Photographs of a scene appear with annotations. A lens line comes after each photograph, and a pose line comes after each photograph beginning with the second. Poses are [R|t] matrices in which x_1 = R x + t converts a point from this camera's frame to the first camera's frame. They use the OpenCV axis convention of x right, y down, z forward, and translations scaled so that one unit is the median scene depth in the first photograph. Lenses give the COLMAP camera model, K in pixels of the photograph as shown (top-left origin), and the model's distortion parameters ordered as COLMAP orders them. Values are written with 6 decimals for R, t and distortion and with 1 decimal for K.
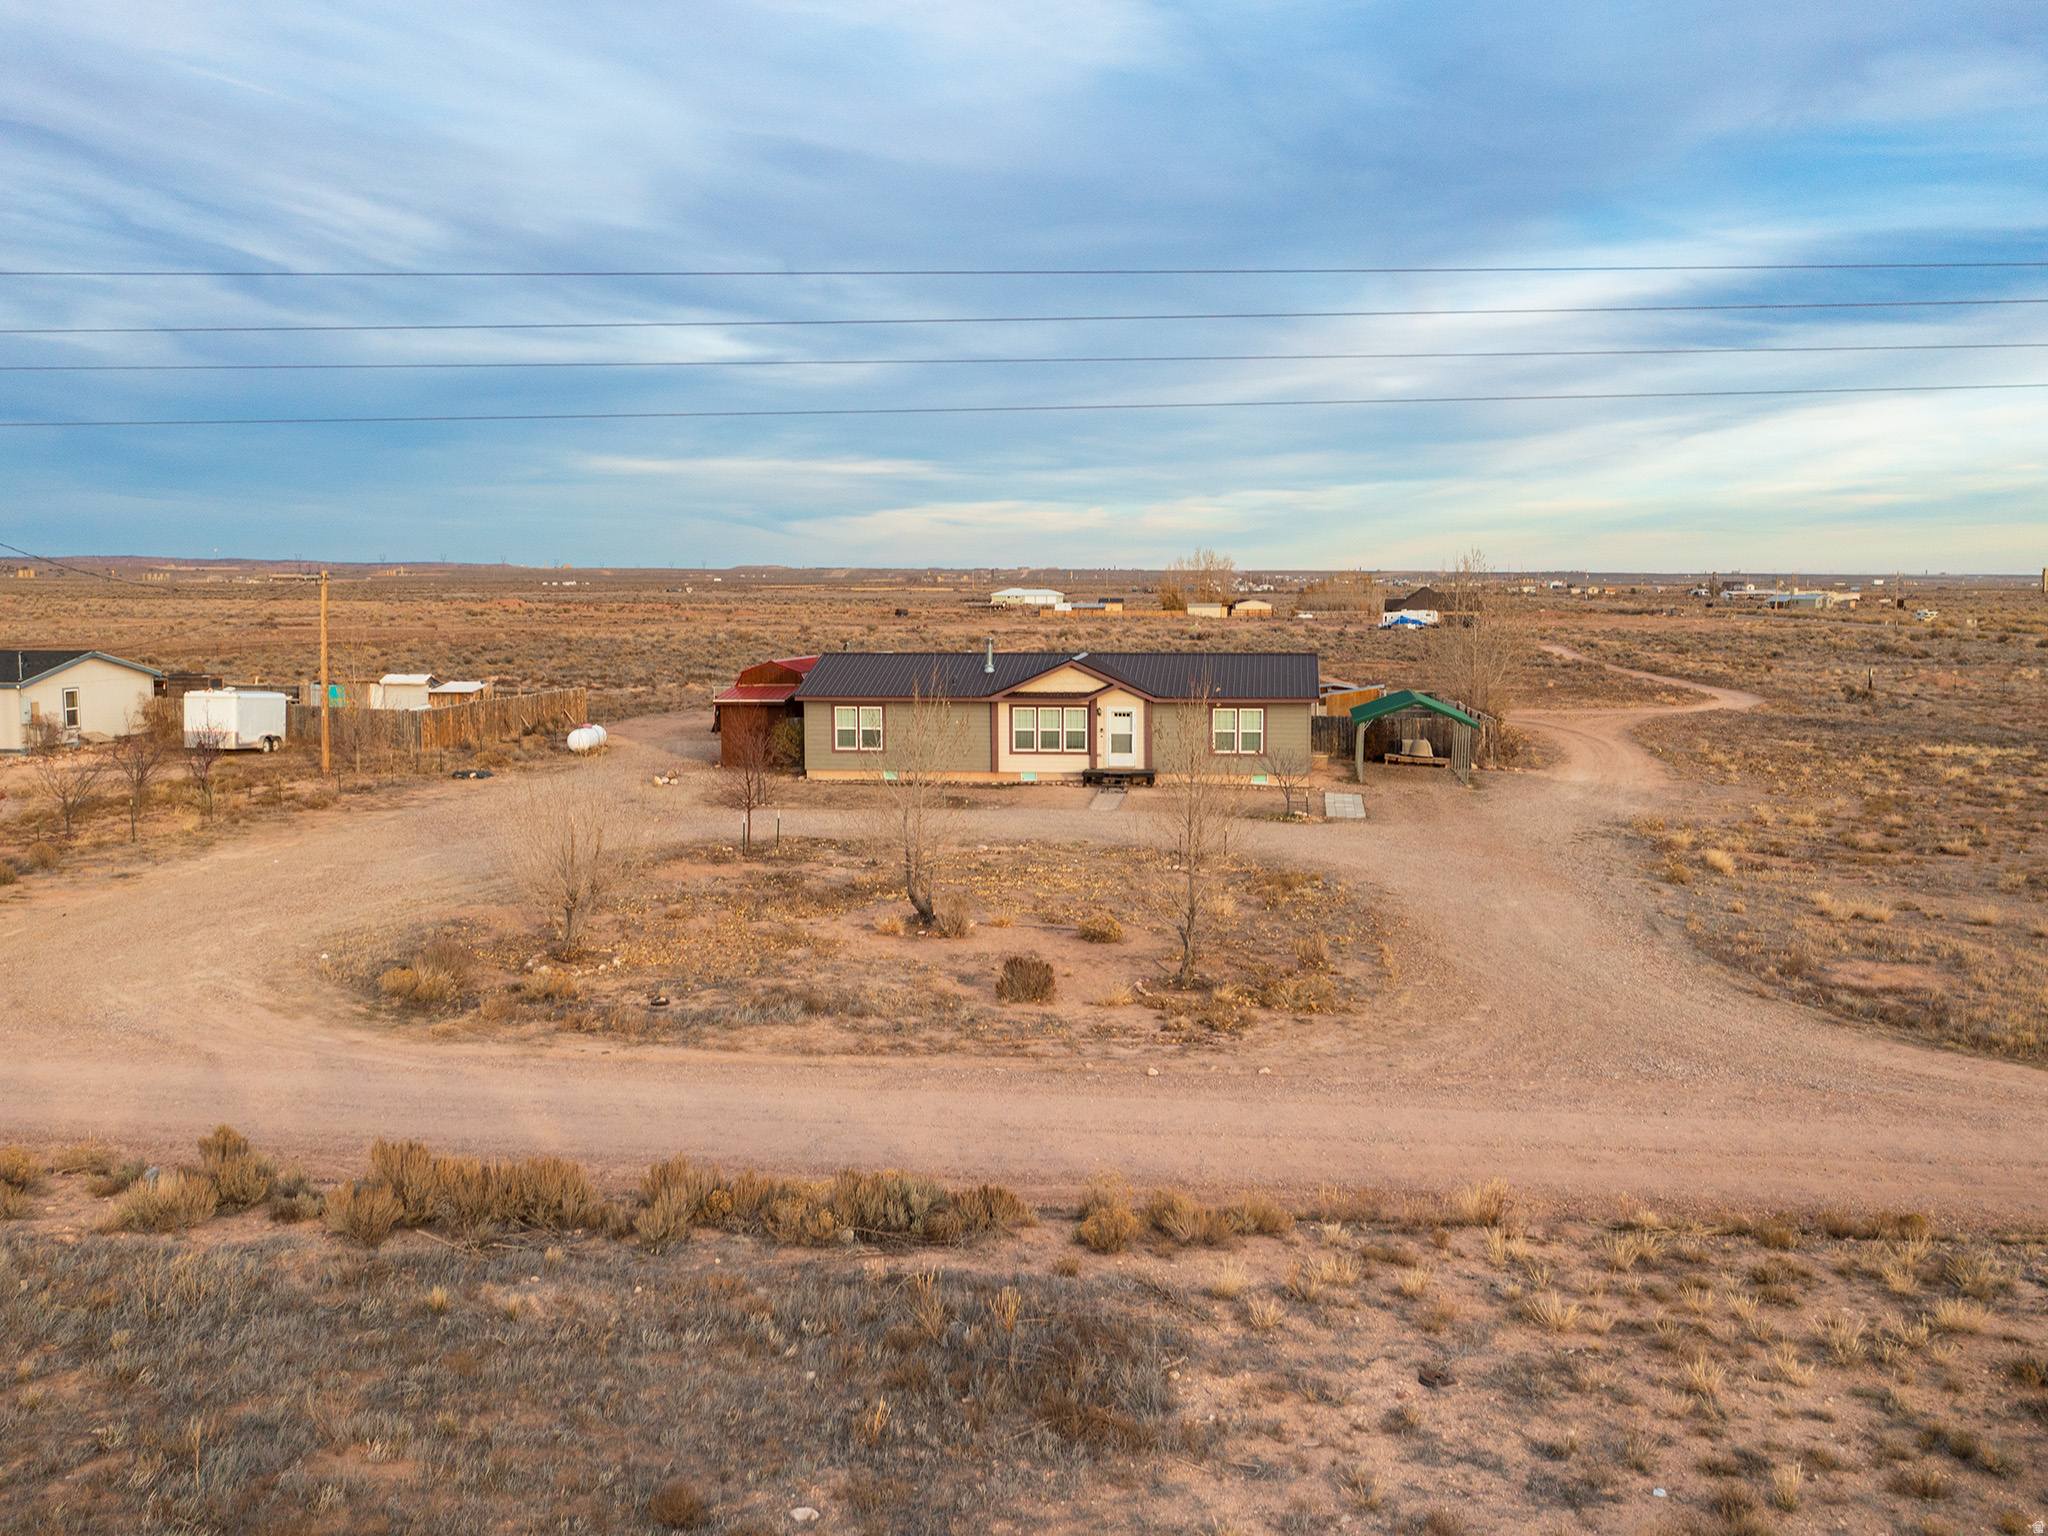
lens RADIAL K [[1889.3, 0, 1018.7], [0, 1889.3, 774.0], [0, 0, 1]] dist [-0.008191, 0.018779]
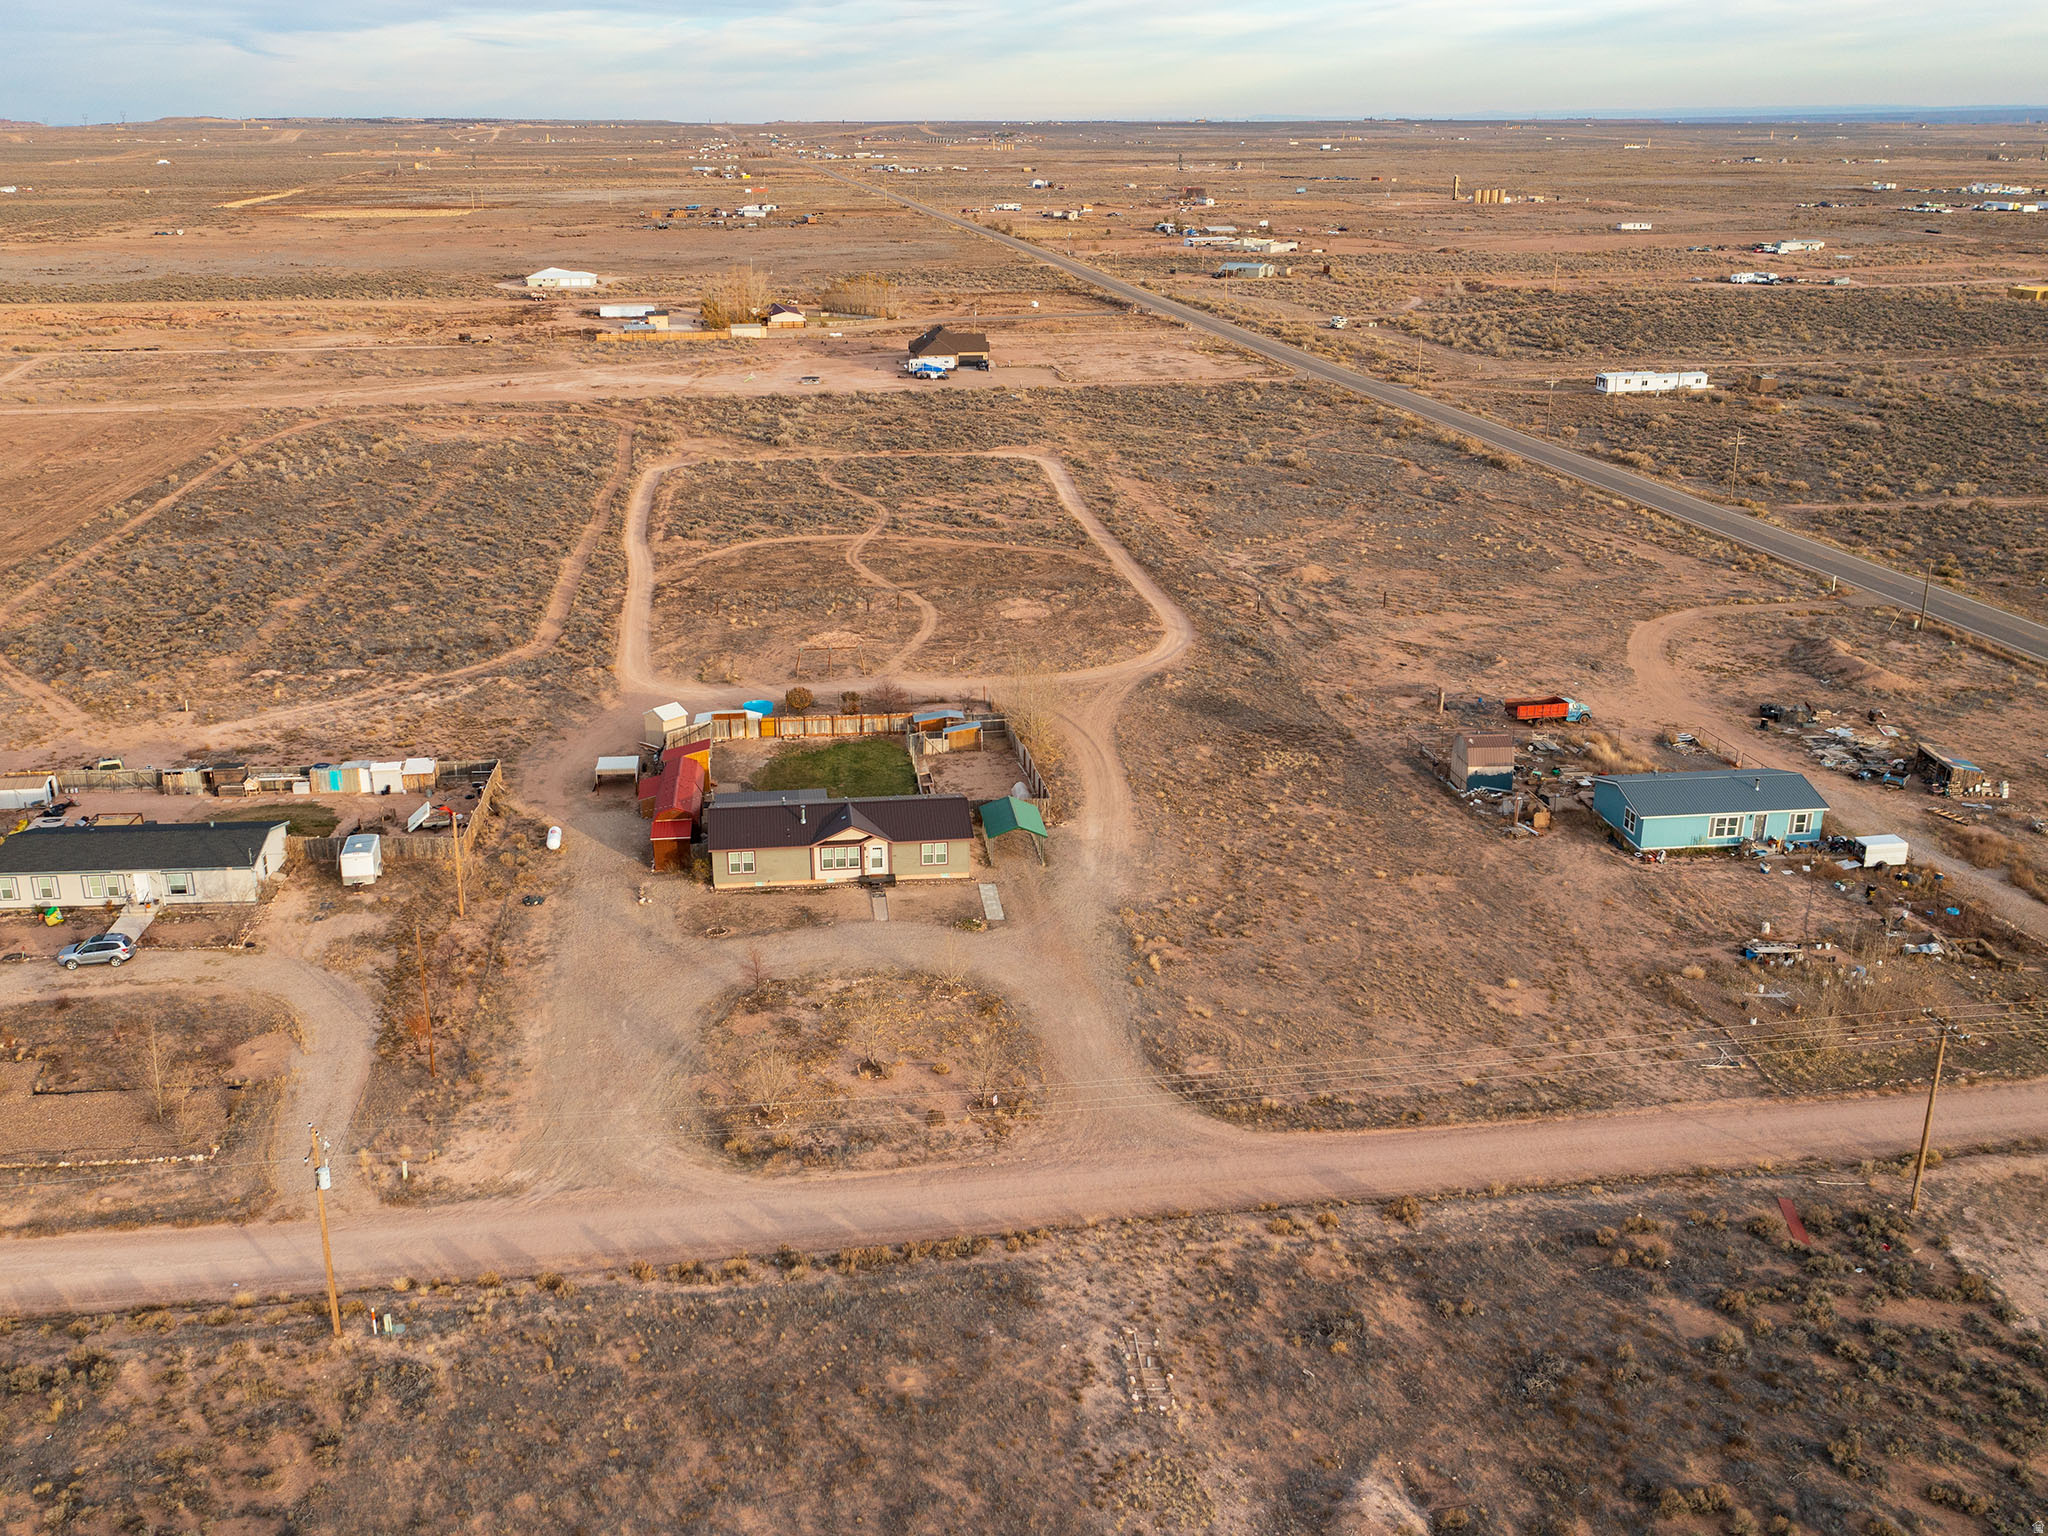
lens RADIAL K [[1860.9, 0, 957.4], [0, 1860.9, 766.0], [0, 0, 1]] dist [0.000597, 0.011521]
pose [[0.971746, -0.091503, 0.217569, -0.285057], [0.038937, 0.971312, 0.234598, -0.579044], [-0.232793, -0.219499, 0.947432, -0.879990]]
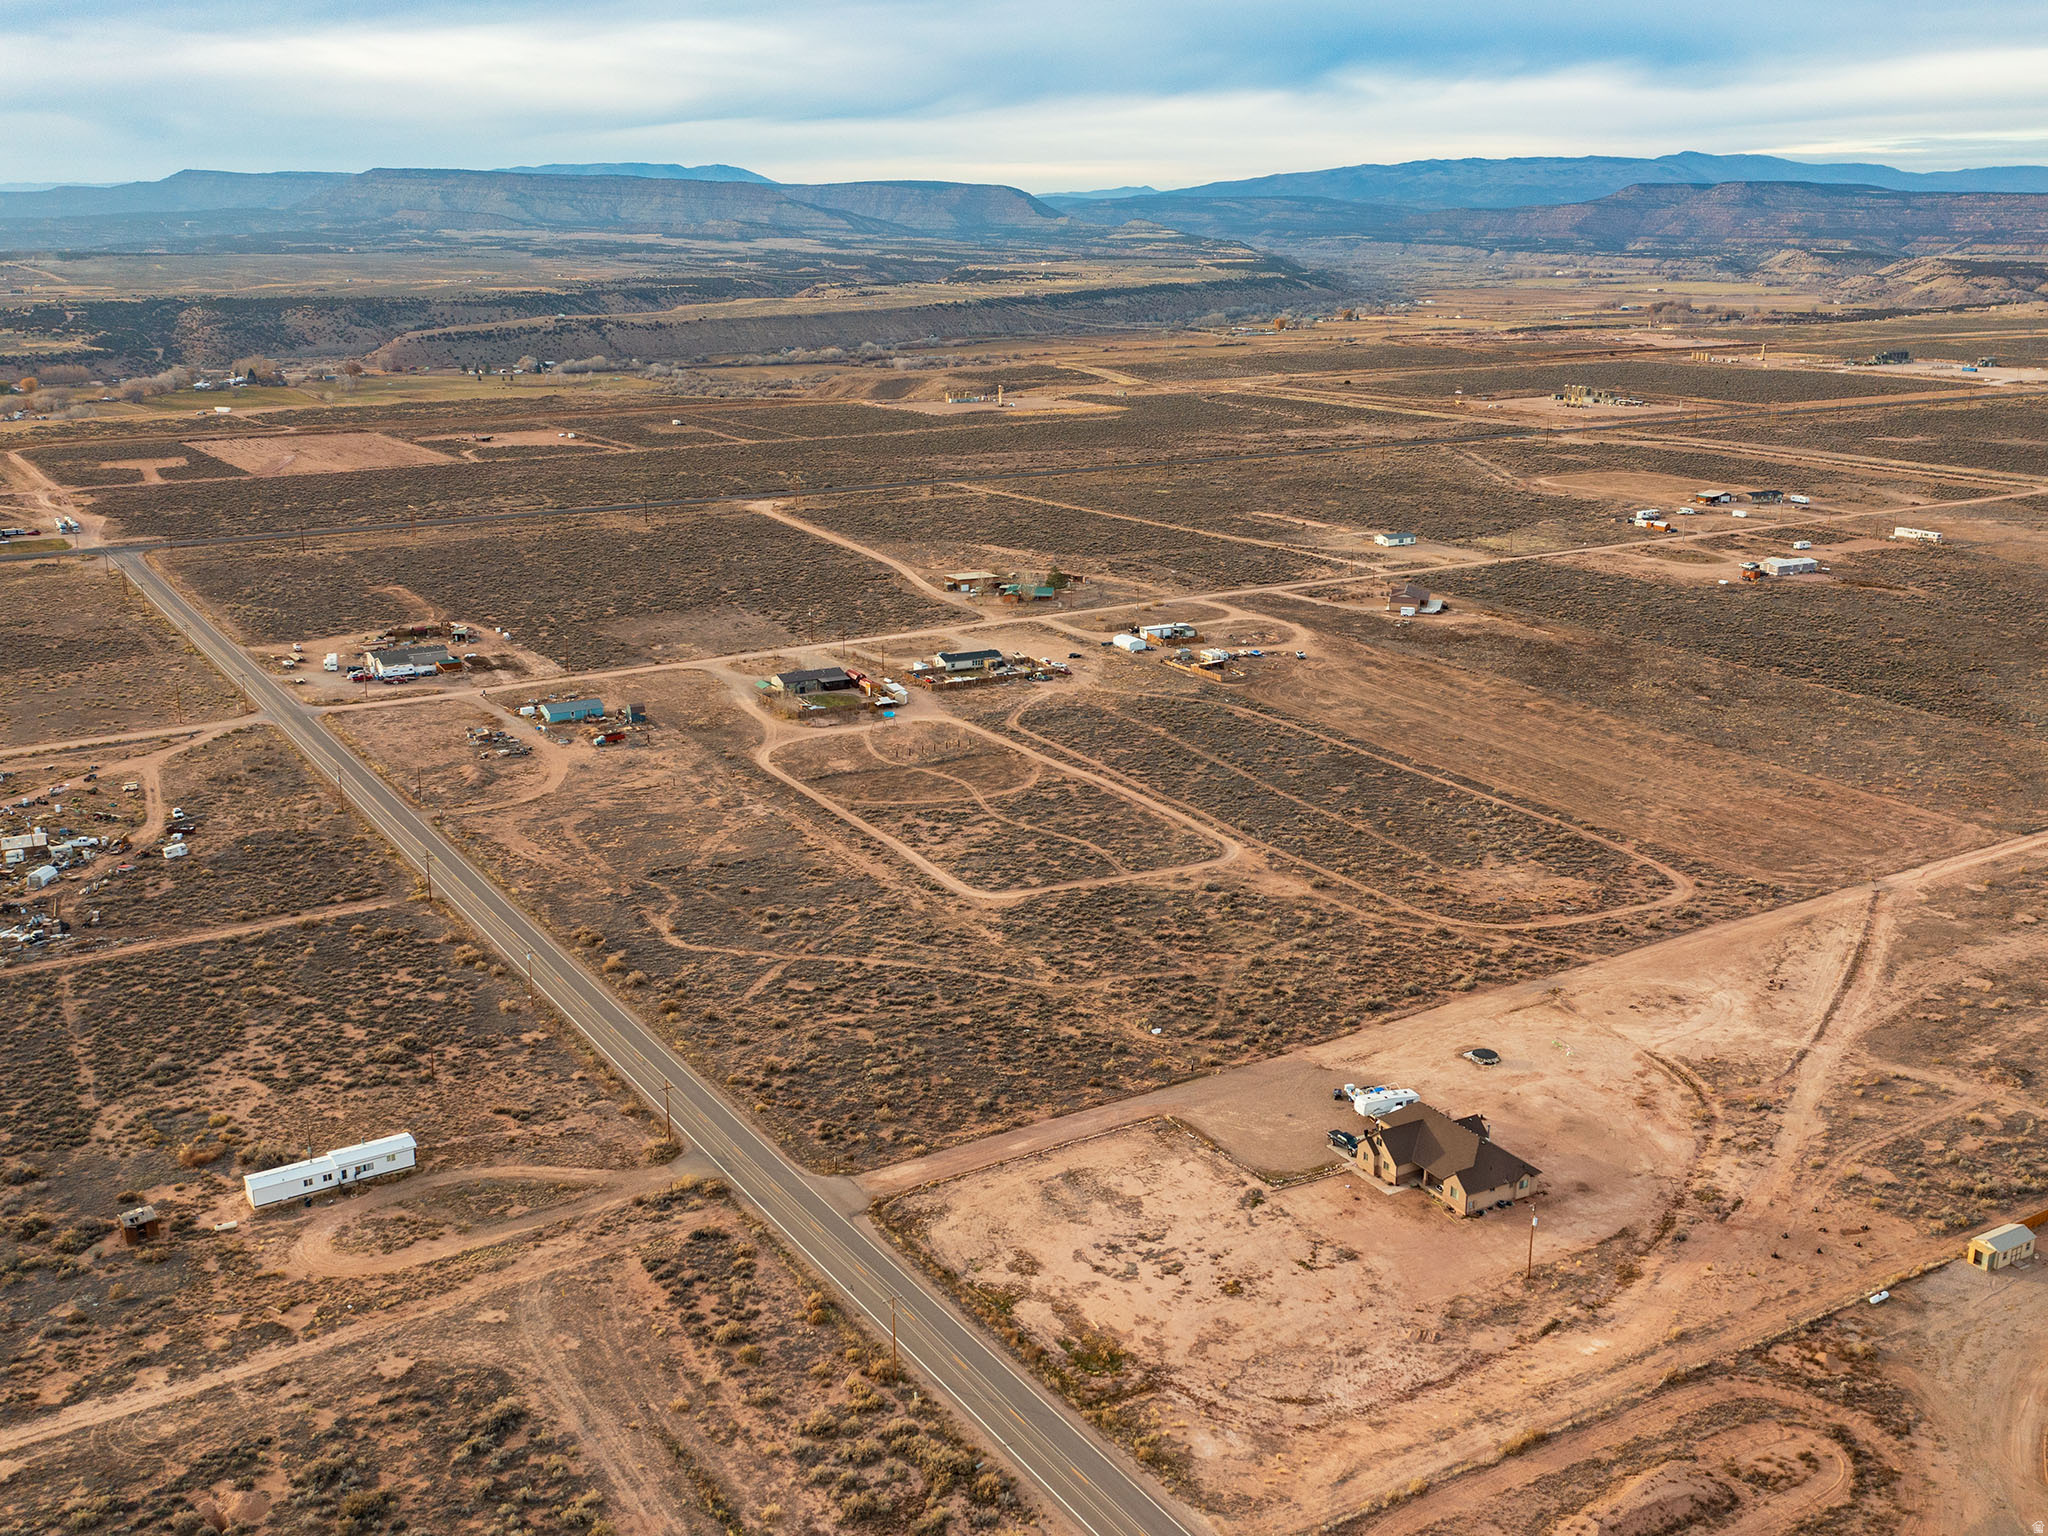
lens RADIAL K [[1975.2, 0, 1078.9], [0, 1975.2, 768.3], [0, 0, 1]] dist [0.001629, -0.006092]
pose [[-0.780556, 0.157606, -0.604891, 4.165817], [-0.077327, 0.935913, 0.343638, -2.587391], [0.620285, 0.315003, -0.718345, 7.772864]]
